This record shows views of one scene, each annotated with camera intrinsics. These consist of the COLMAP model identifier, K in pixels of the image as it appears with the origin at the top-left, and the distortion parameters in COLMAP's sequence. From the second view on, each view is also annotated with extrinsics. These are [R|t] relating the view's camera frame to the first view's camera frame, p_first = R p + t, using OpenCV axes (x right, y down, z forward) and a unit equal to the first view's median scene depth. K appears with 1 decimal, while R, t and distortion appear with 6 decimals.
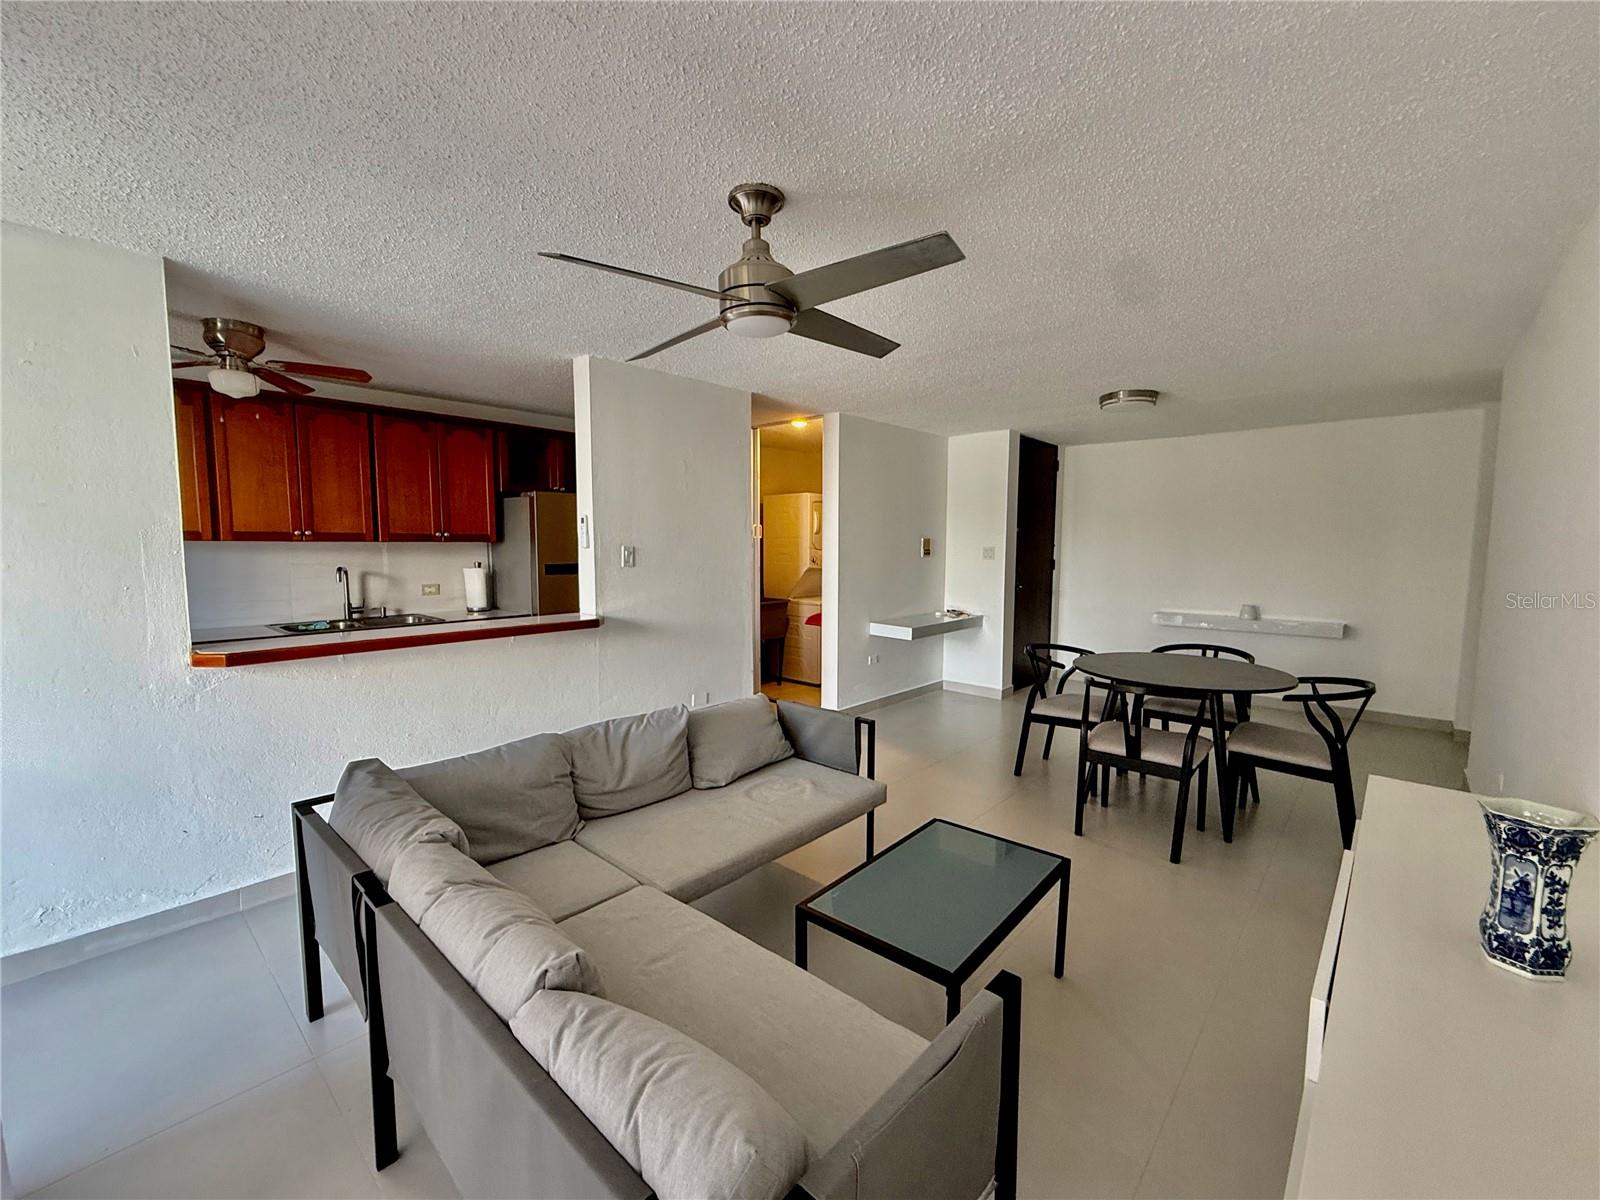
lens RADIAL K [[641.5, 0, 792.6], [0, 641.5, 594.1], [0, 0, 1]] dist [-0.000872, -0.000072]
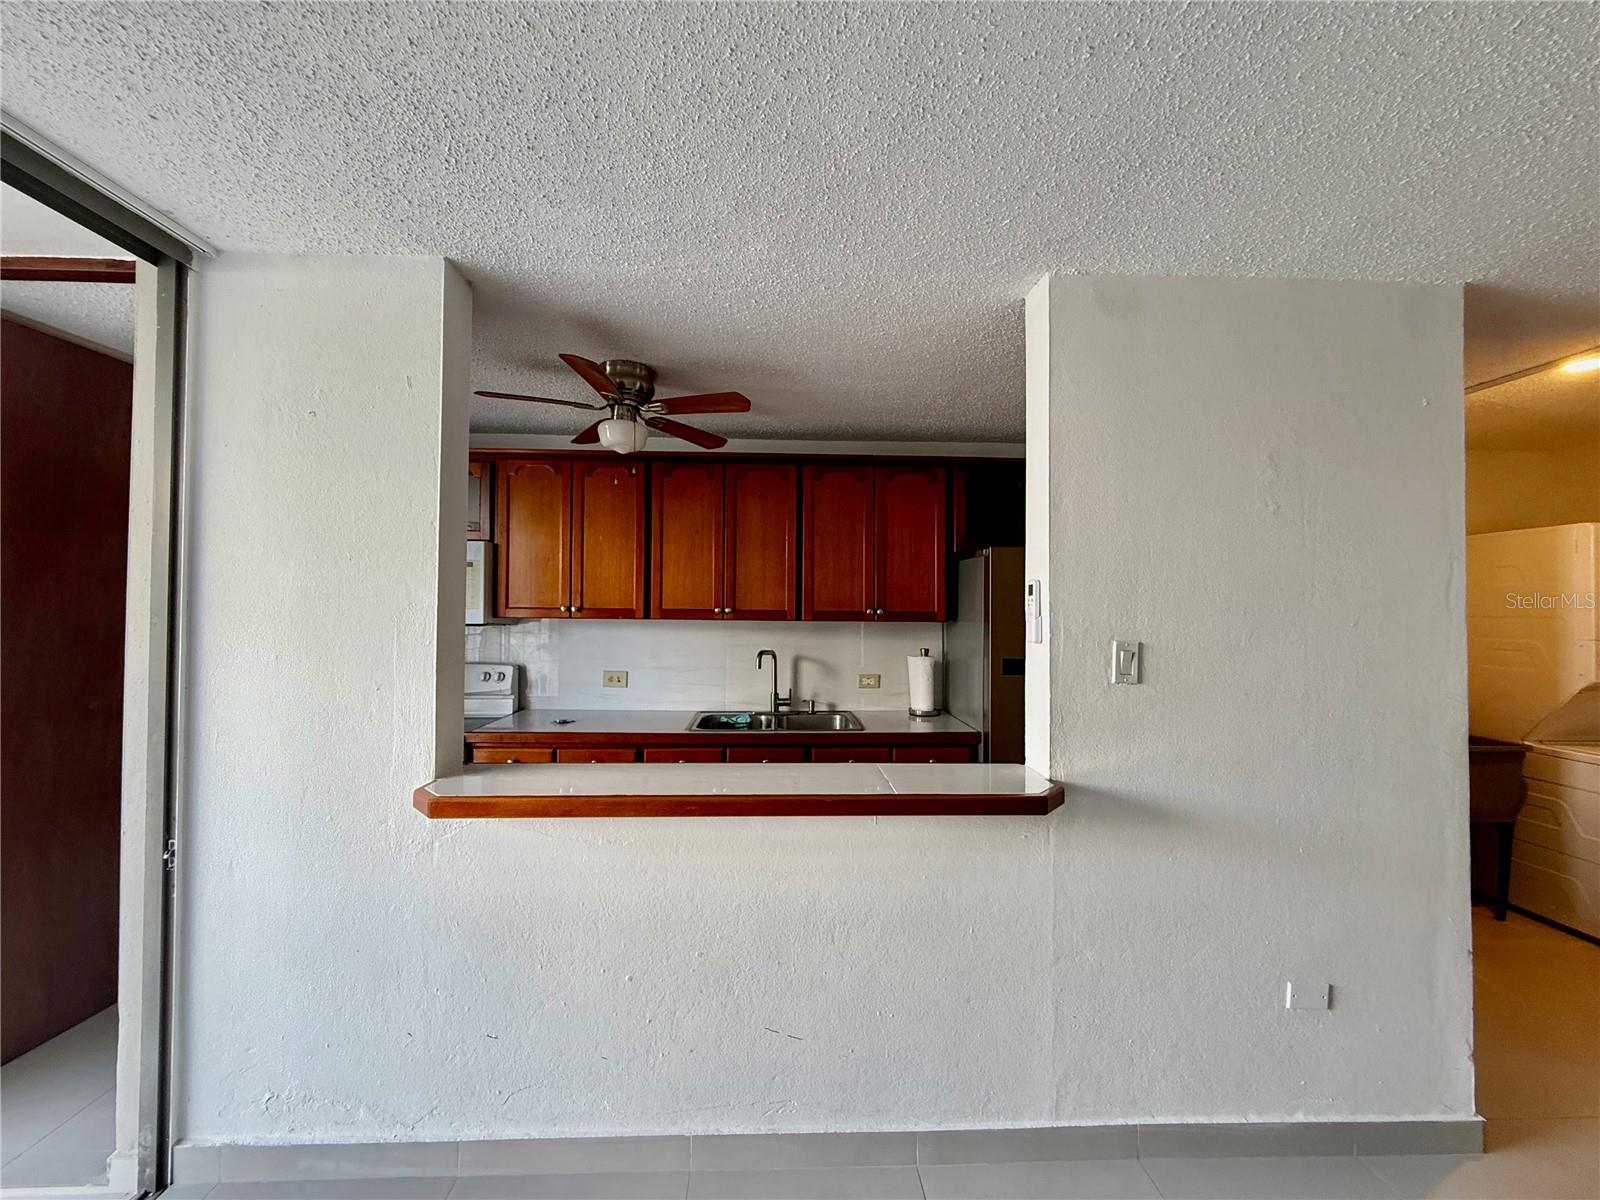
lens RADIAL K [[634.3, 0, 800.0], [0, 634.3, 600.0], [0, 0, 1]] dist [0.002555, 0.000108]
pose [[0.700932, -0.006789, -0.713196, -0.078714], [-0.065481, 0.995119, -0.073828, -0.048505], [0.710216, 0.098449, 0.697066, 0.438367]]
